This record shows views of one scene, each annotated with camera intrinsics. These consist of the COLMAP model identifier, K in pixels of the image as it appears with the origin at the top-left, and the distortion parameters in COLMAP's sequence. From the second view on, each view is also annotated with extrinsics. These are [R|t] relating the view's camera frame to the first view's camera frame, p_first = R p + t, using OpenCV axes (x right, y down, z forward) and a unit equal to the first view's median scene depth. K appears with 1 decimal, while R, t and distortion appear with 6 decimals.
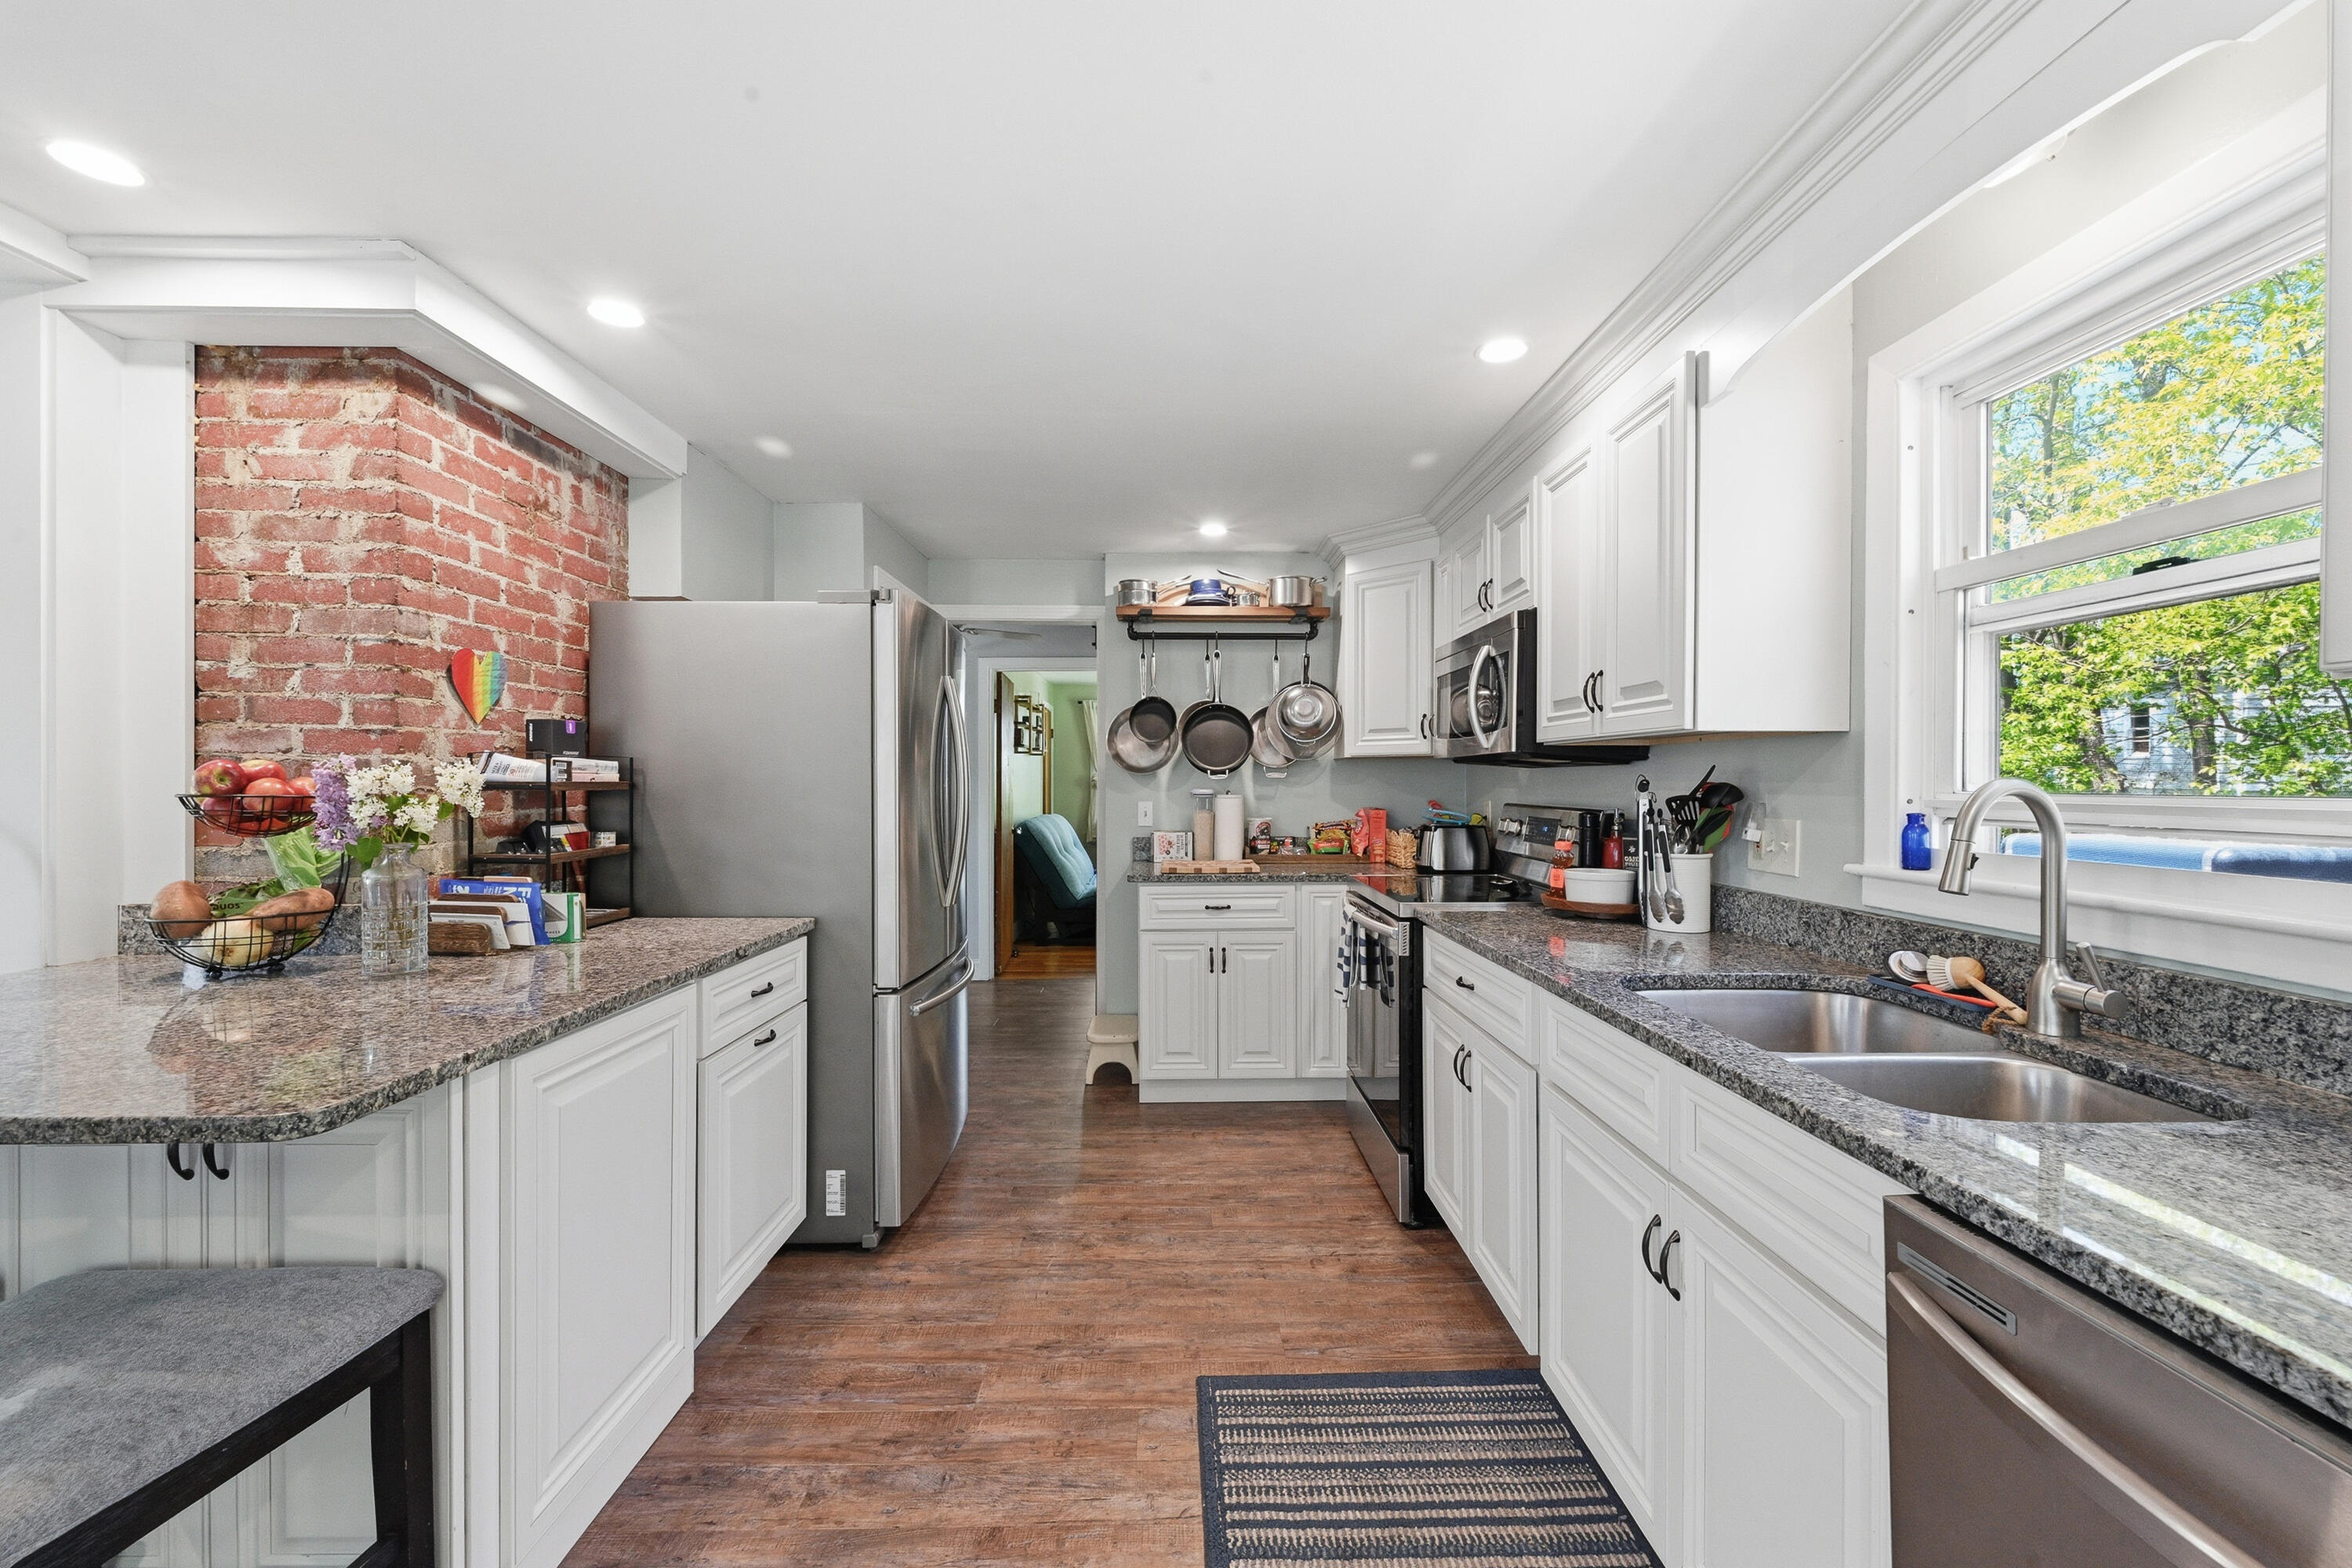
lens RADIAL K [[937.6, 0, 1182.2], [0, 937.6, 785.2], [0, 0, 1]] dist [-0.001724, 0.000093]
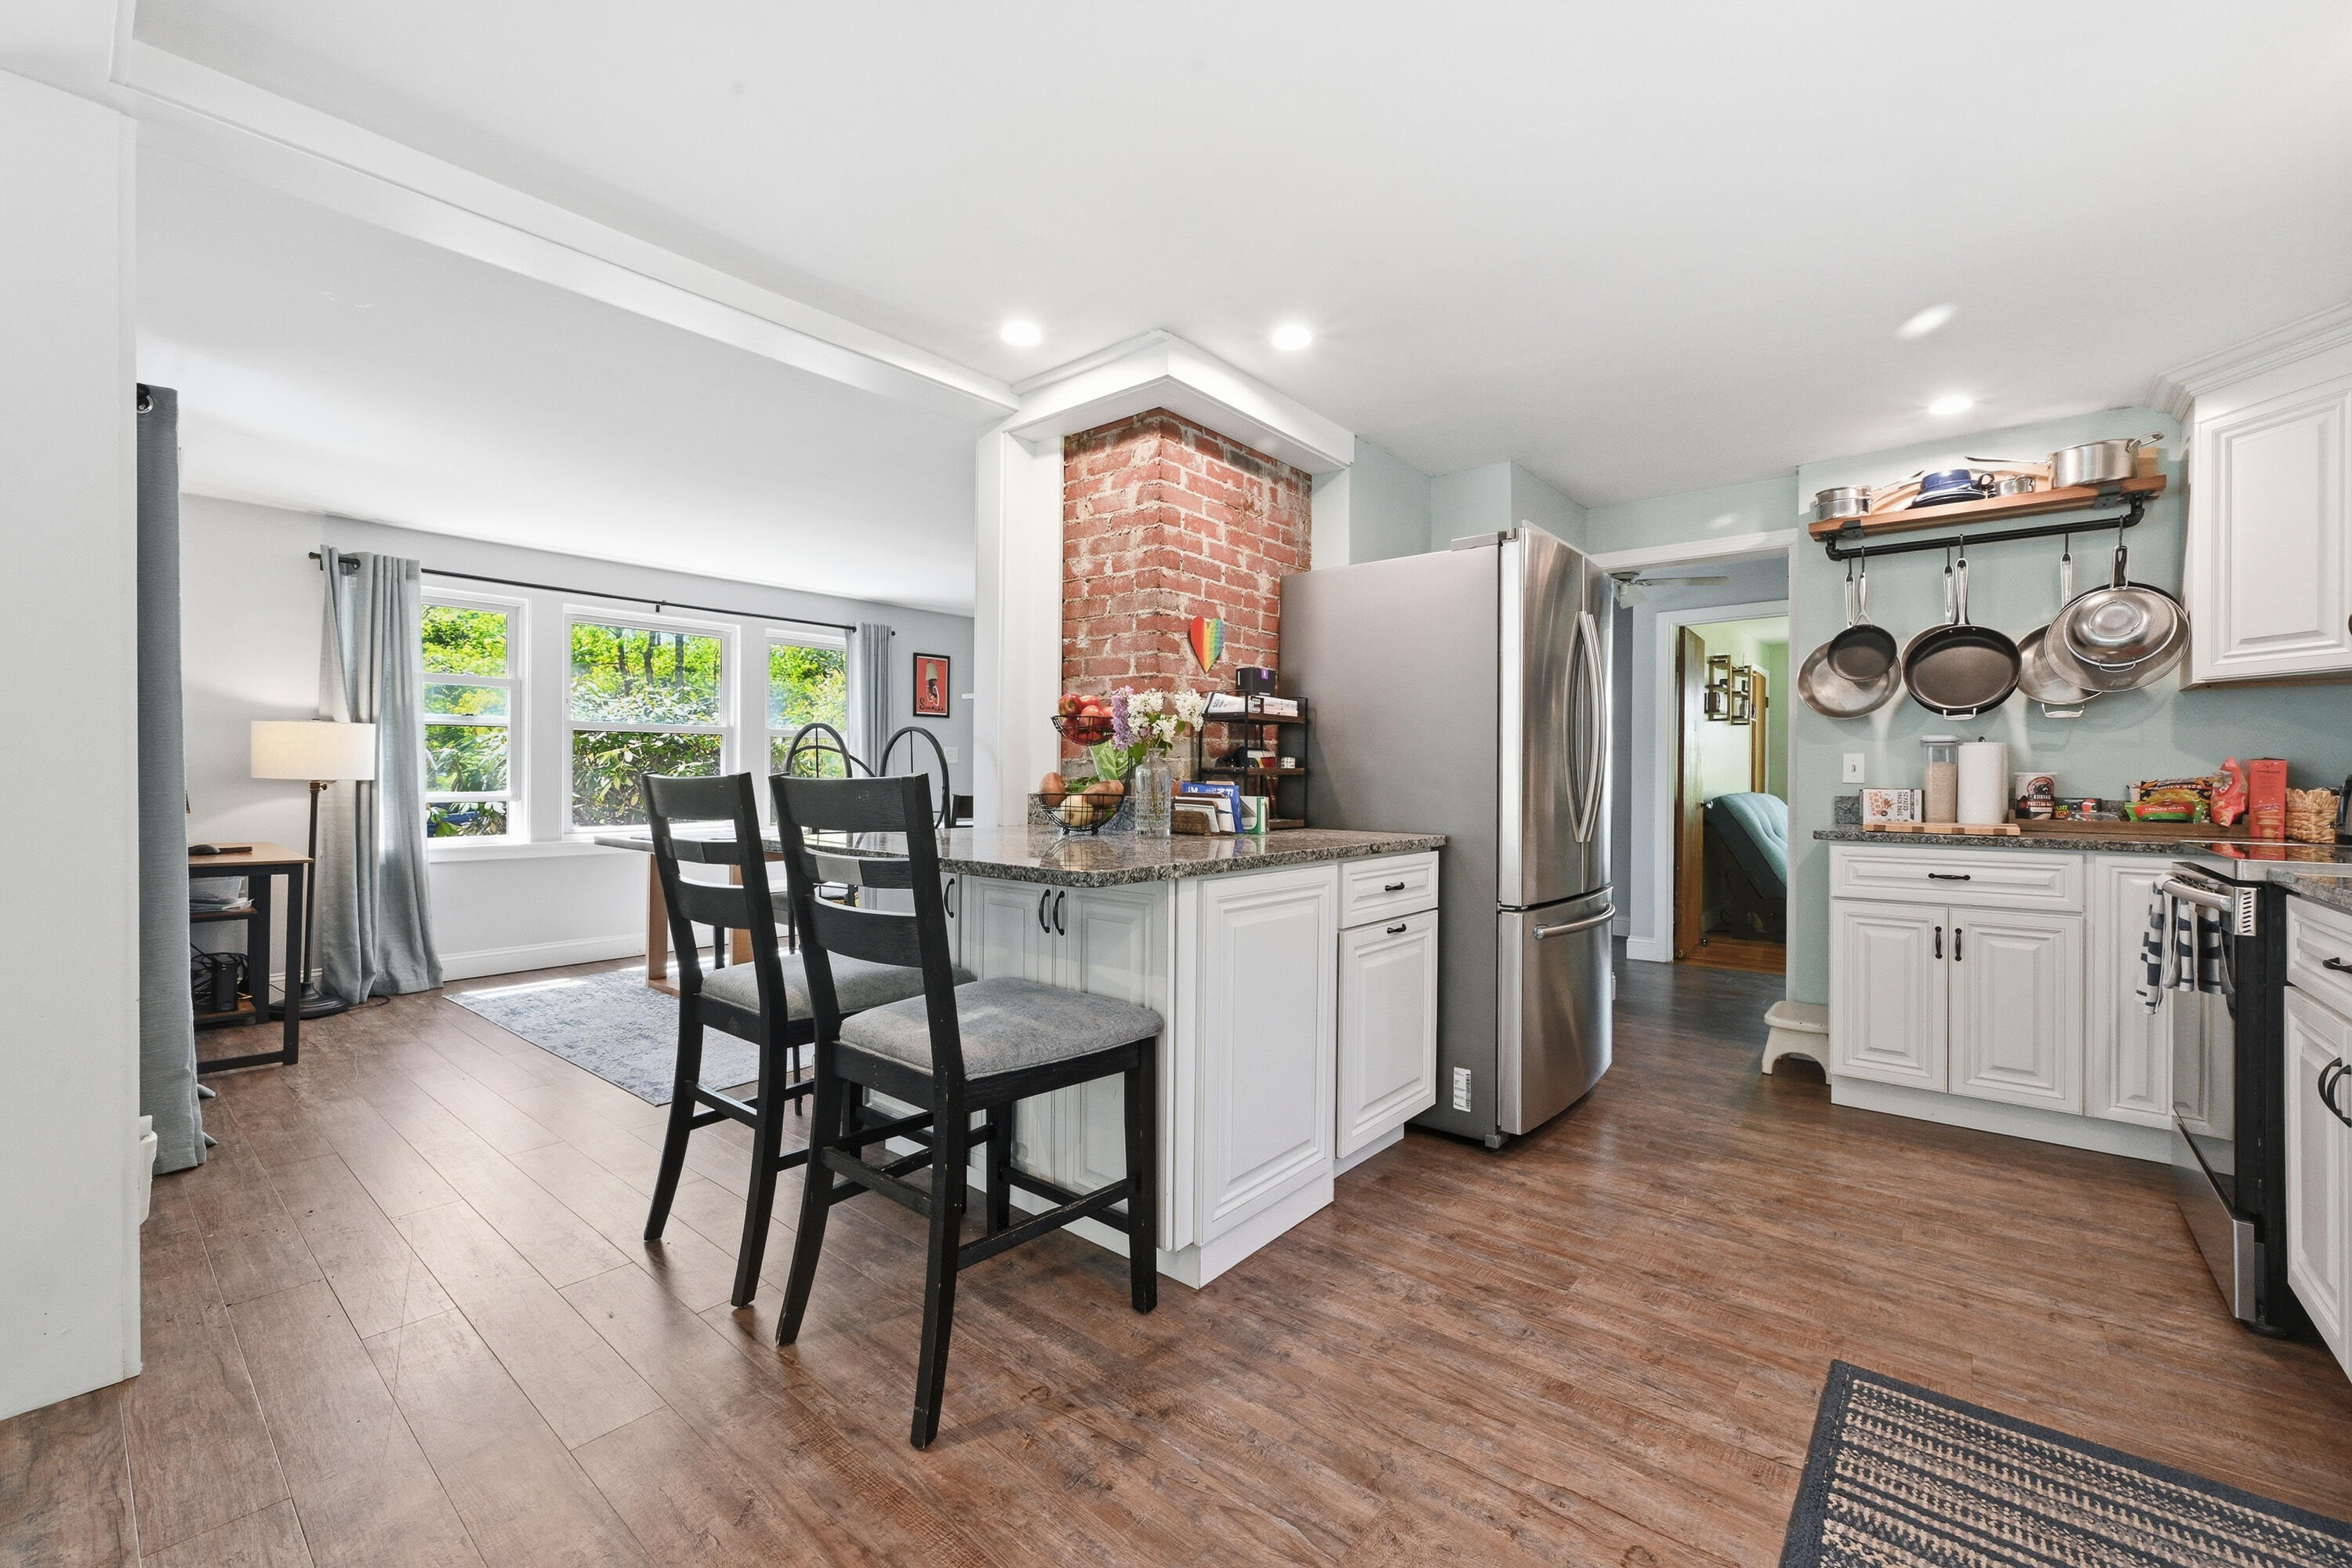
lens RADIAL K [[955.9, 0, 1173.9], [0, 955.9, 776.4], [0, 0, 1]] dist [-0.000668, -0.000123]
pose [[0.754382, 0.006806, -0.656401, 0.118546], [-0.009999, 0.999949, -0.001124, 0.084807], [0.656360, 0.007411, 0.754412, -0.070885]]
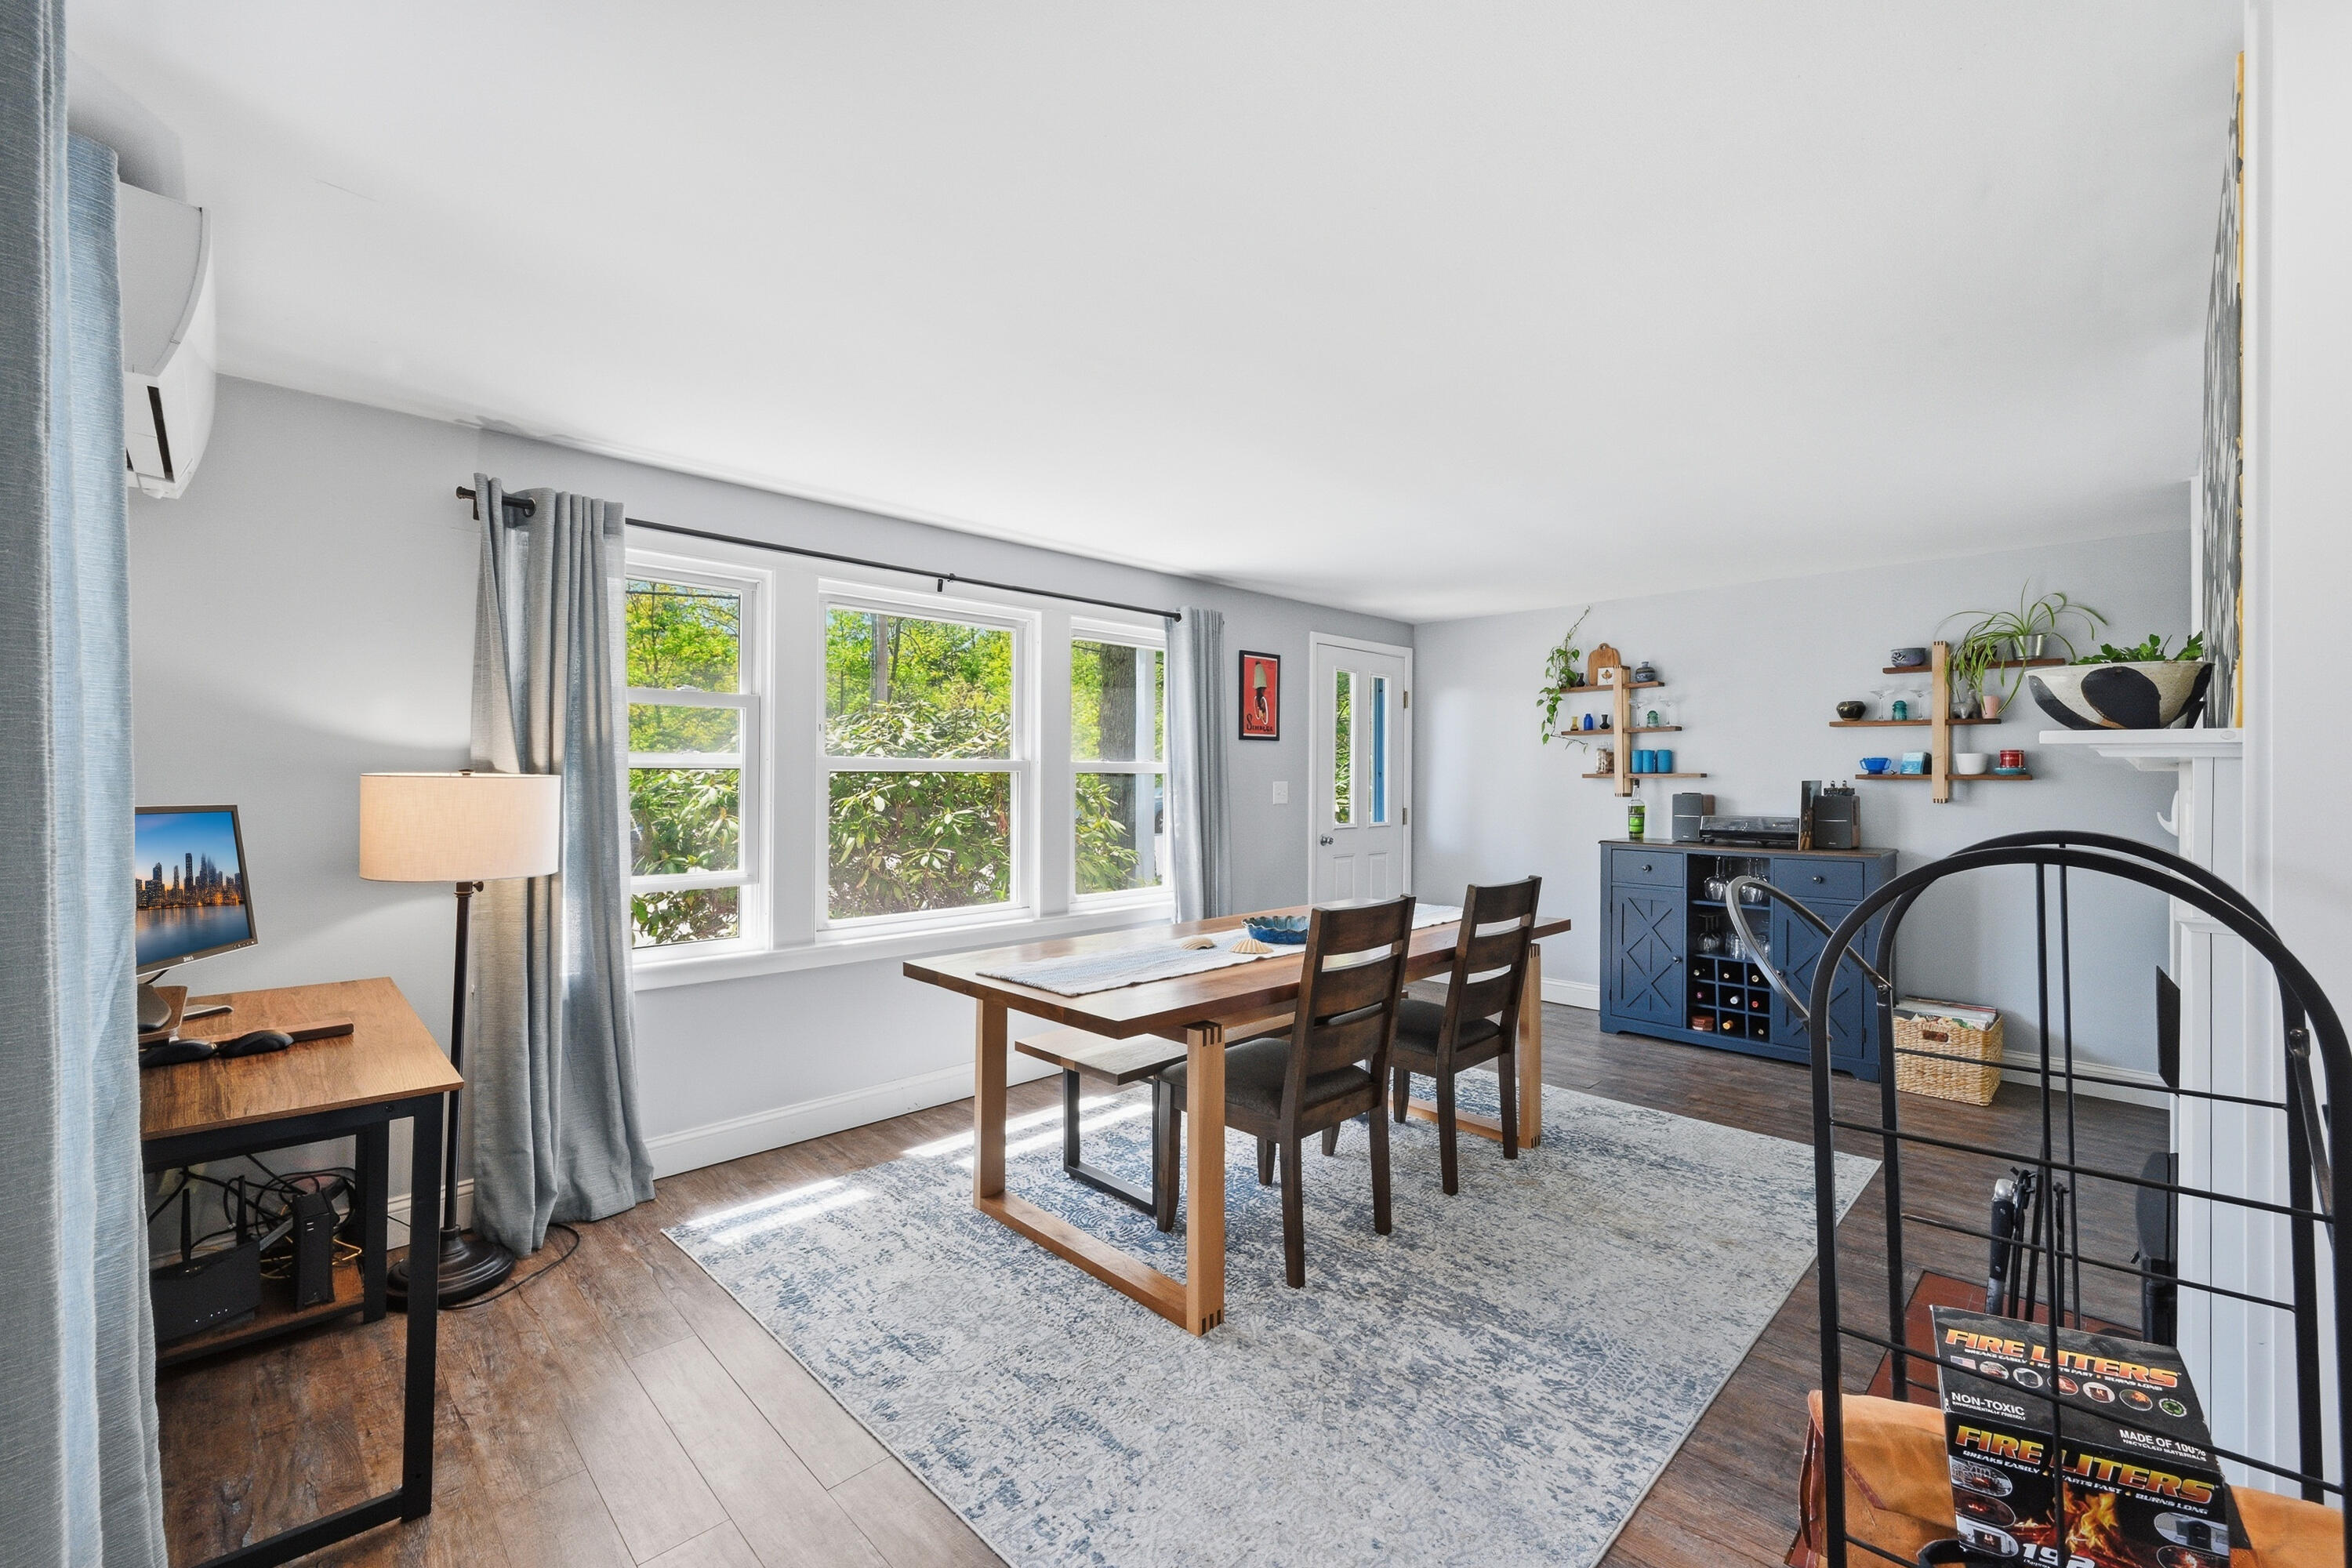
lens RADIAL K [[969.9, 0, 1175.3], [0, 969.9, 772.7], [0, 0, 1]] dist [0.000695, 0.000099]
pose [[0.688282, -0.000771, -0.725443, -1.054578], [-0.008574, 0.999921, -0.009197, -0.008462], [0.725392, 0.012551, 0.688221, 0.065995]]
